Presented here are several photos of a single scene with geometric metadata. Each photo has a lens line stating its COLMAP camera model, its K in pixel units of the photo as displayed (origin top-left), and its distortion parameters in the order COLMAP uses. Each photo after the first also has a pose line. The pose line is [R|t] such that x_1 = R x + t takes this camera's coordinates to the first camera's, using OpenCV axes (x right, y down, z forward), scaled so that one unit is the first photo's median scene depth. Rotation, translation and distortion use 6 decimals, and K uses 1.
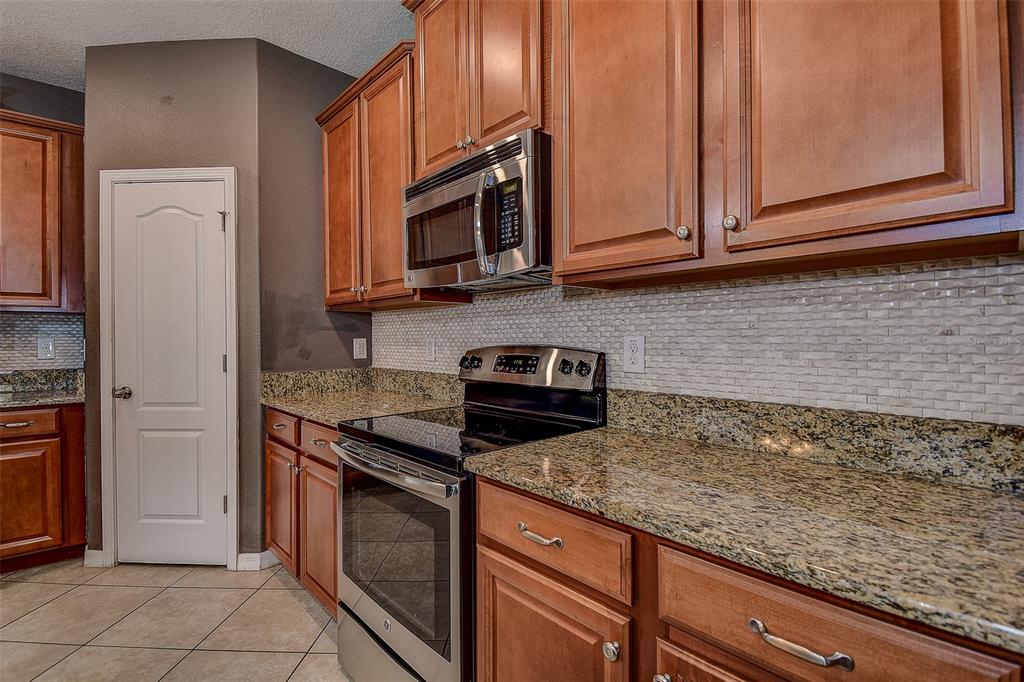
lens RADIAL K [[466.9, 0, 517.0], [0, 466.9, 339.3], [0, 0, 1]] dist [0.021493, -0.017003]
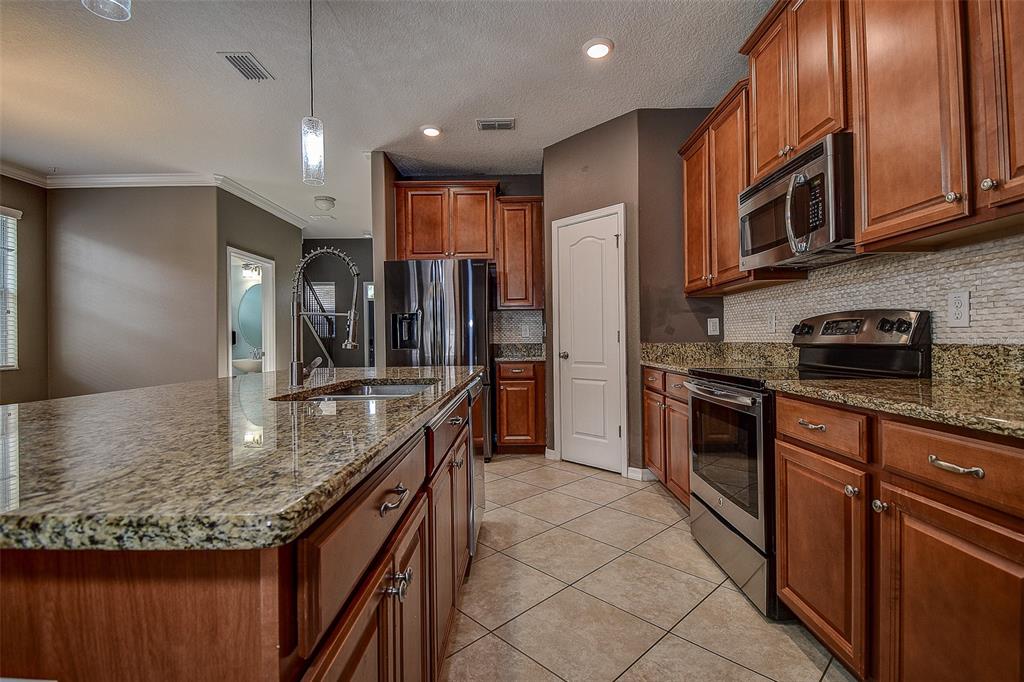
lens RADIAL K [[466.9, 0, 513.7], [0, 466.9, 338.4], [0, 0, 1]] dist [0.021493, -0.017003]
pose [[0.719527, -0.006216, -0.694436, 0.219413], [0.006847, 0.999975, -0.001857, 0.076835], [0.694430, -0.003419, 0.719552, -0.389451]]
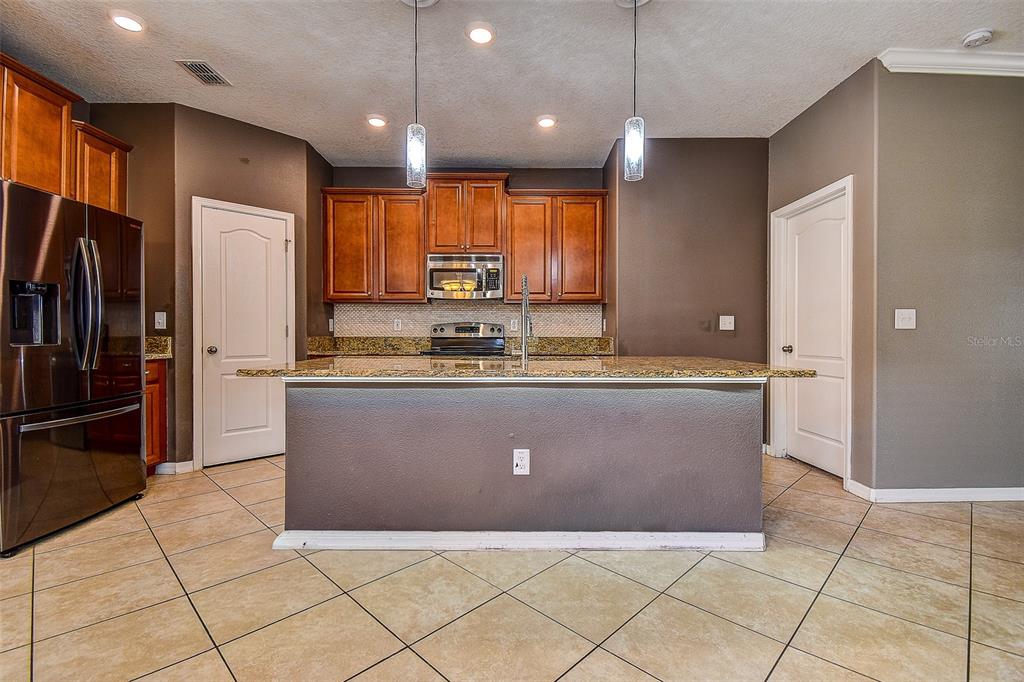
lens RADIAL K [[466.9, 0, 521.4], [0, 466.9, 336.1], [0, 0, 1]] dist [0.021493, -0.017003]
pose [[0.671160, 0.005374, 0.741293, -1.728087], [-0.002910, 0.999985, -0.004615, 0.099922], [-0.741307, 0.000941, 0.671166, -0.969043]]
